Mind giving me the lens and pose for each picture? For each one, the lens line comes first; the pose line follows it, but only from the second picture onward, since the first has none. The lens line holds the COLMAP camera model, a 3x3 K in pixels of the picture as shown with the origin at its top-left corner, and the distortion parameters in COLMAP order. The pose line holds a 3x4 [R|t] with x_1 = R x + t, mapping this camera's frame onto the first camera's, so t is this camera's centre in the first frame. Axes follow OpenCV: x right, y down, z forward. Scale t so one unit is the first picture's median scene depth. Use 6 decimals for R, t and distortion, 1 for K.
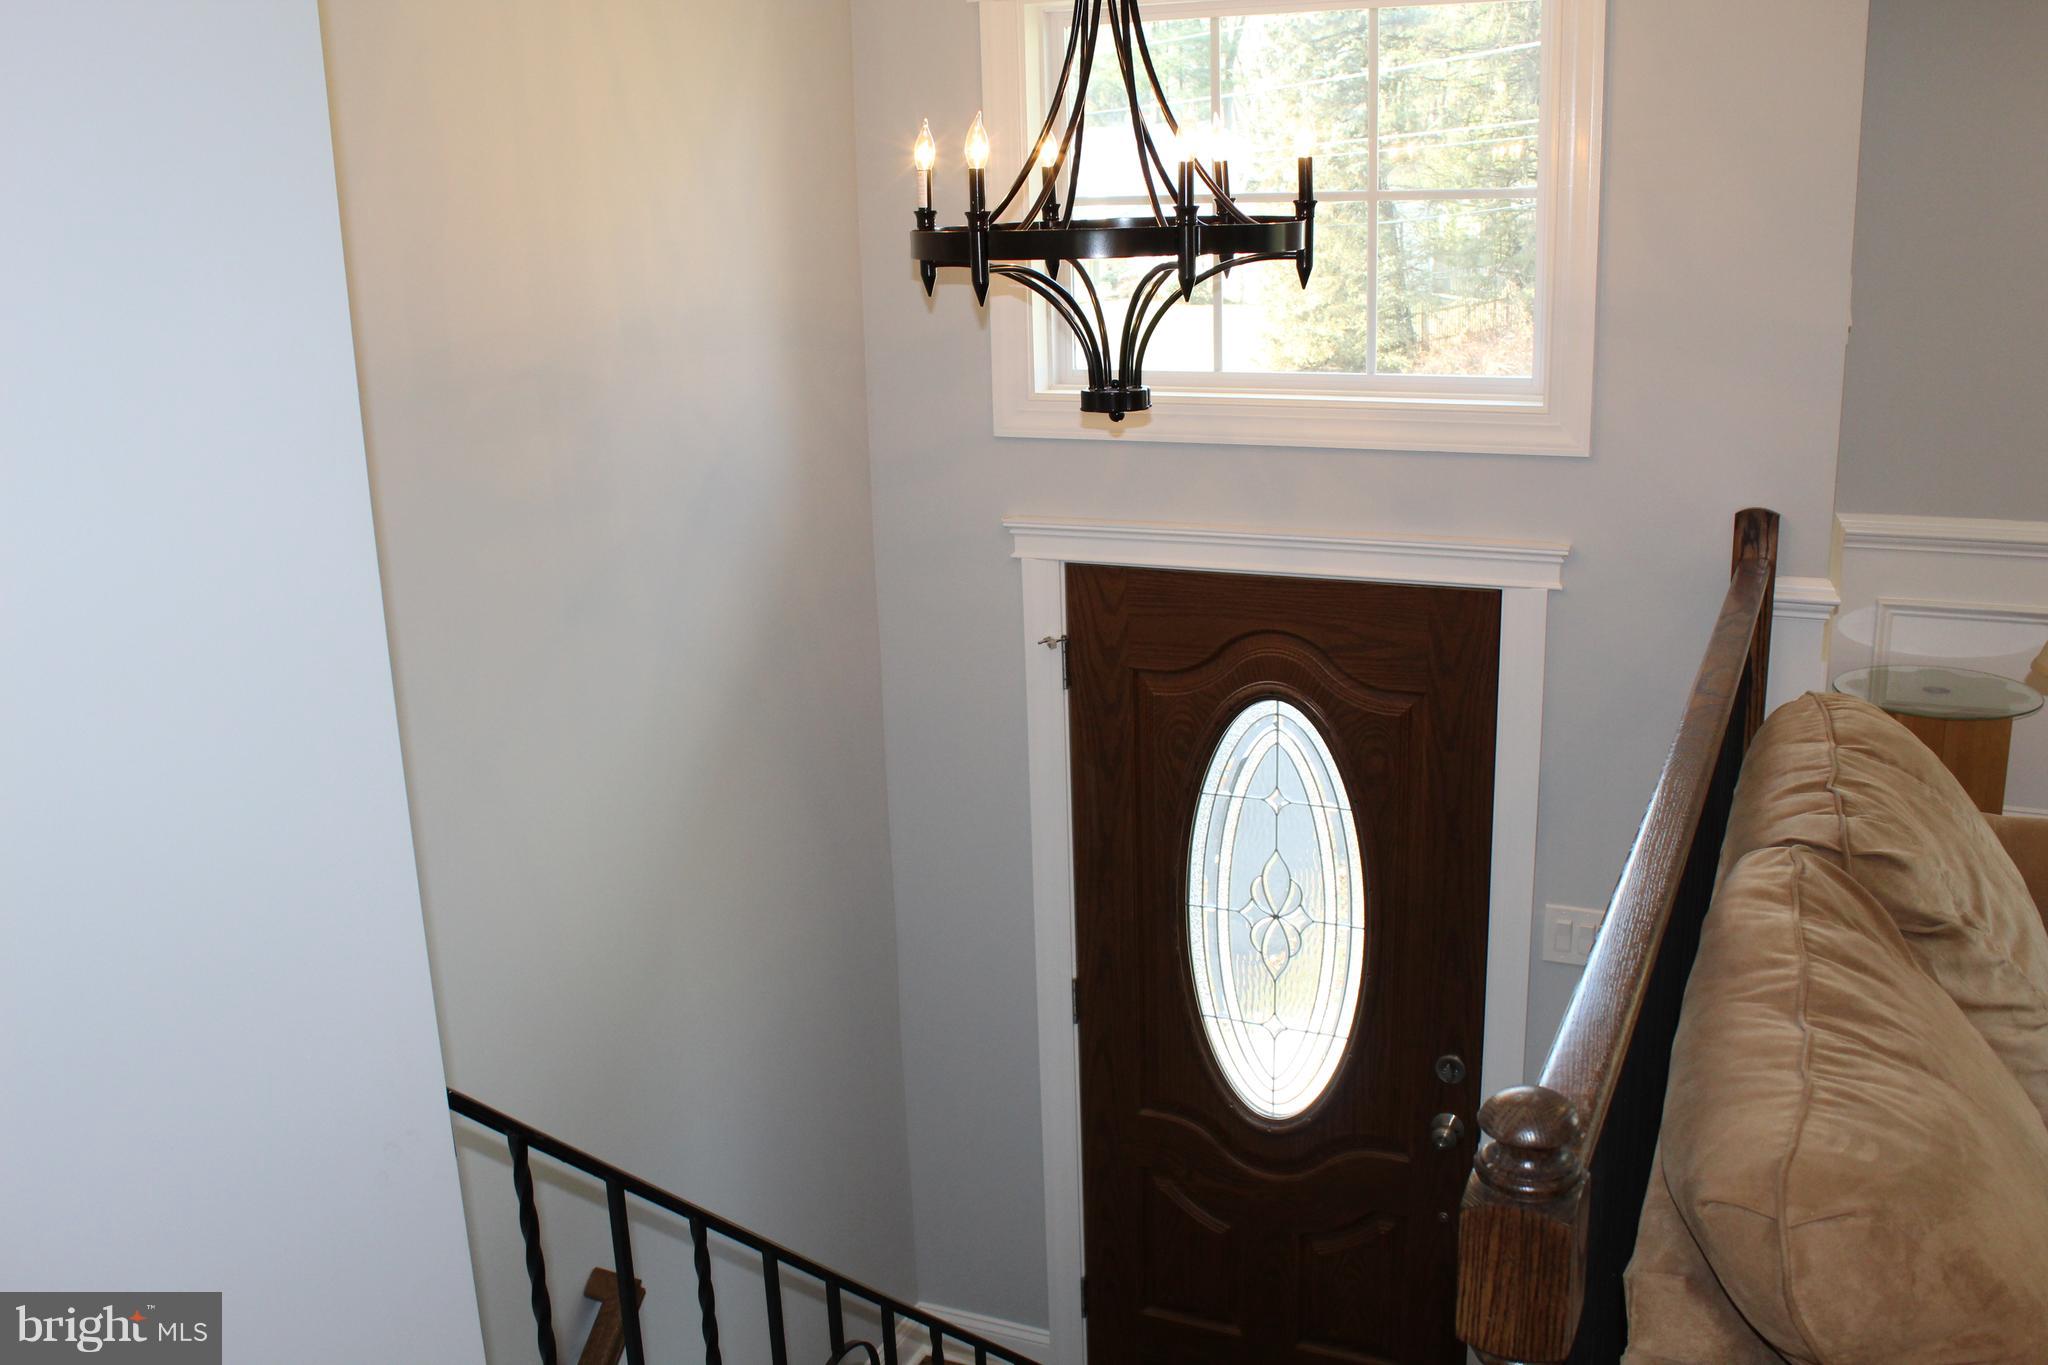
lens RADIAL K [[1847.8, 0, 1023.1], [0, 1847.8, 671.4], [0, 0, 1]] dist [-0.152297, 0.145871]
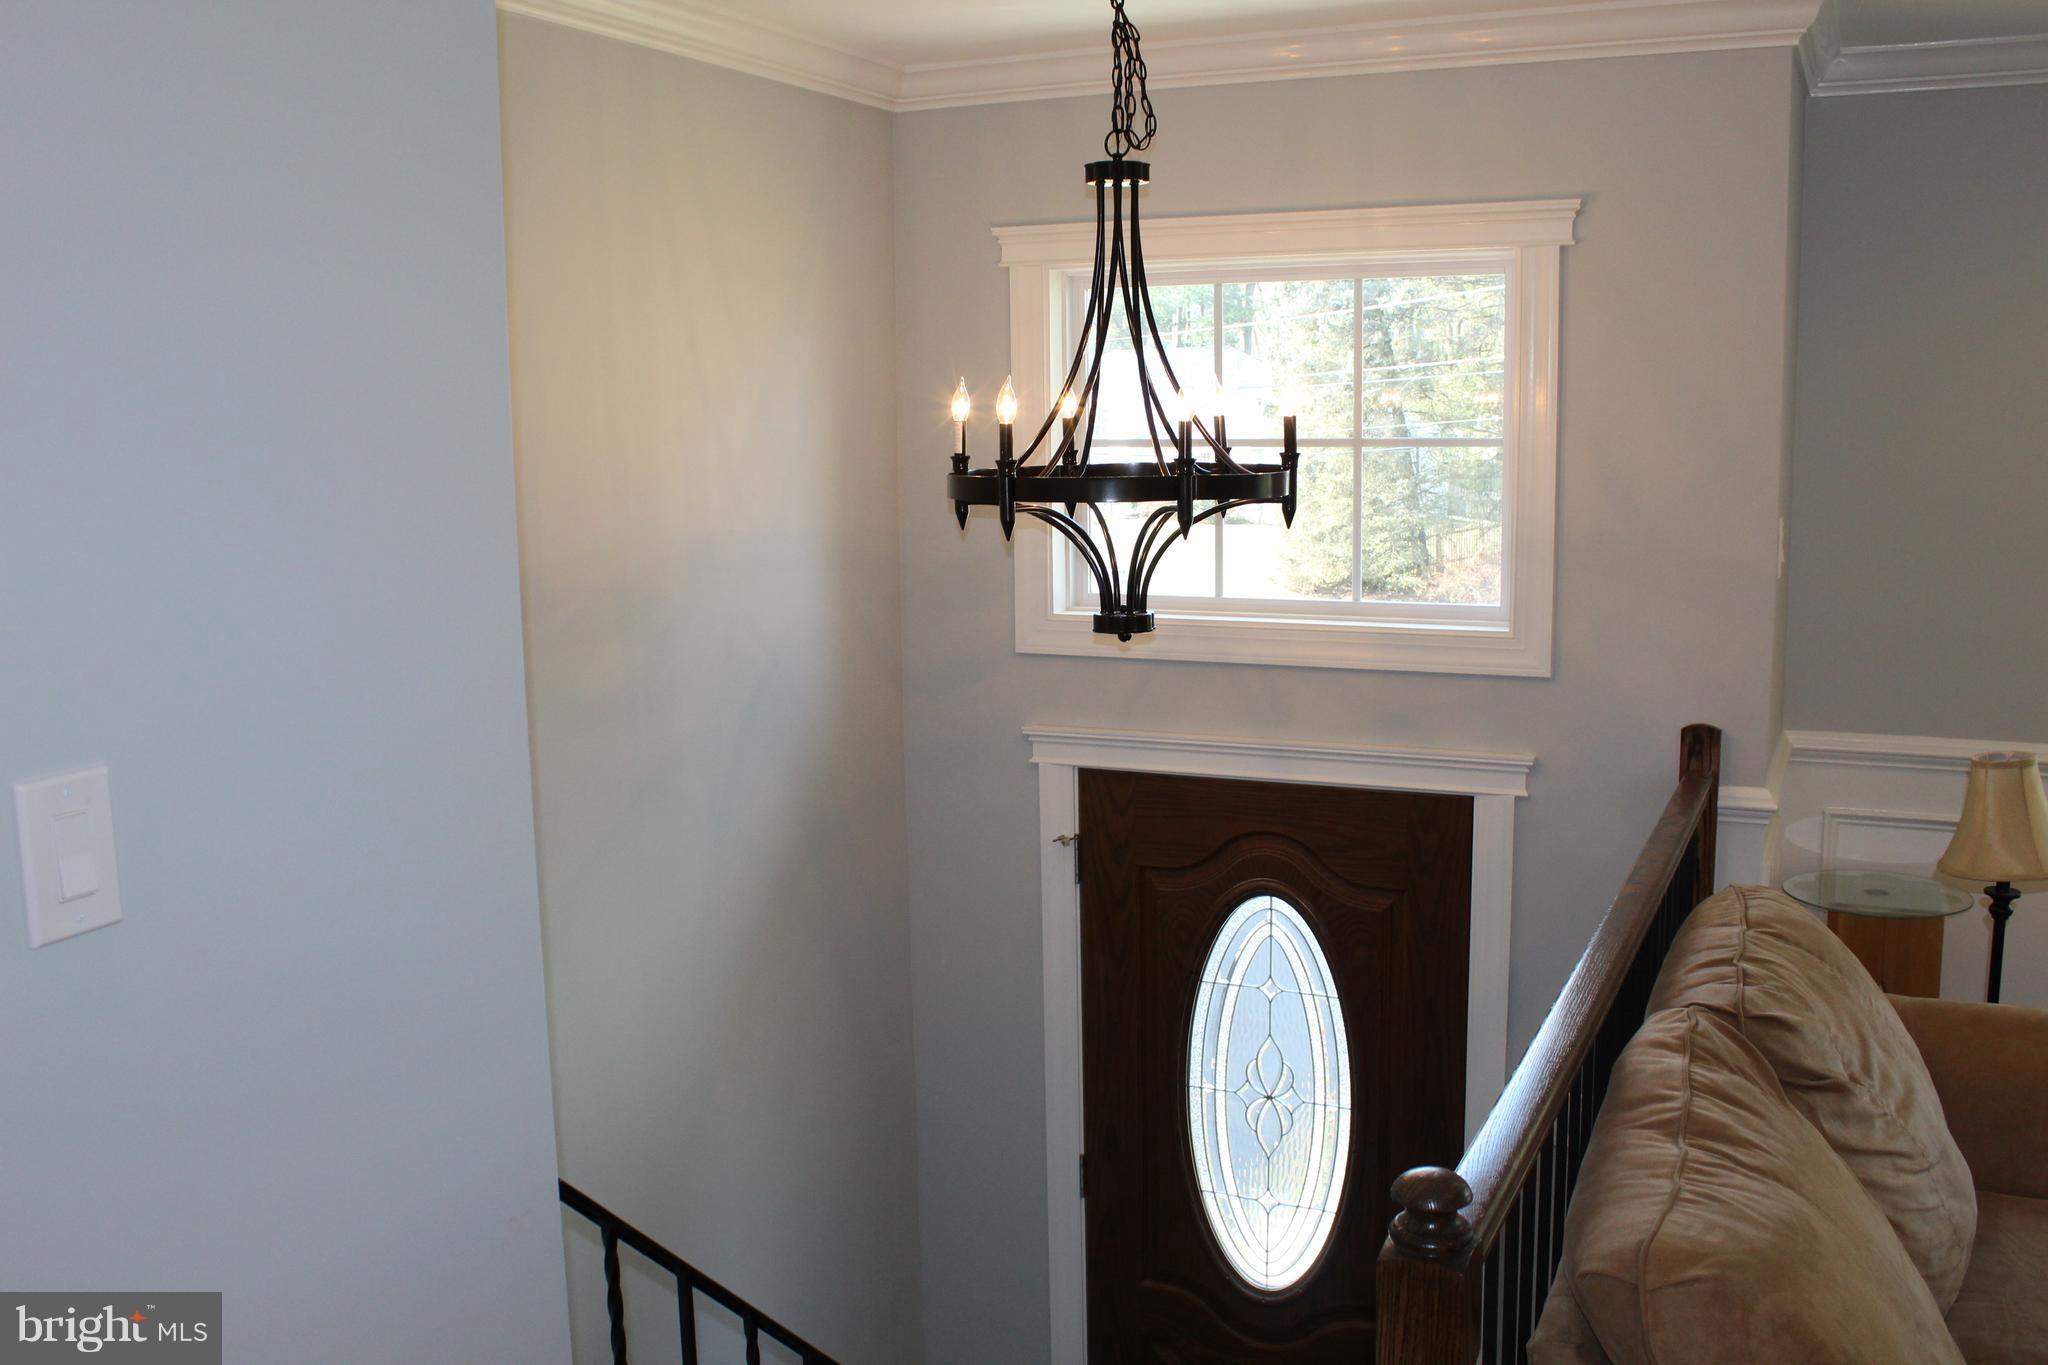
lens RADIAL K [[1847.8, 0, 1033.4], [0, 1847.8, 674.1], [0, 0, 1]] dist [-0.152297, 0.145871]
pose [[0.999862, 0.015908, -0.004687, 0.000115], [-0.016338, 0.993351, -0.113963, 0.015477], [0.002843, 0.114024, 0.993474, -0.134035]]
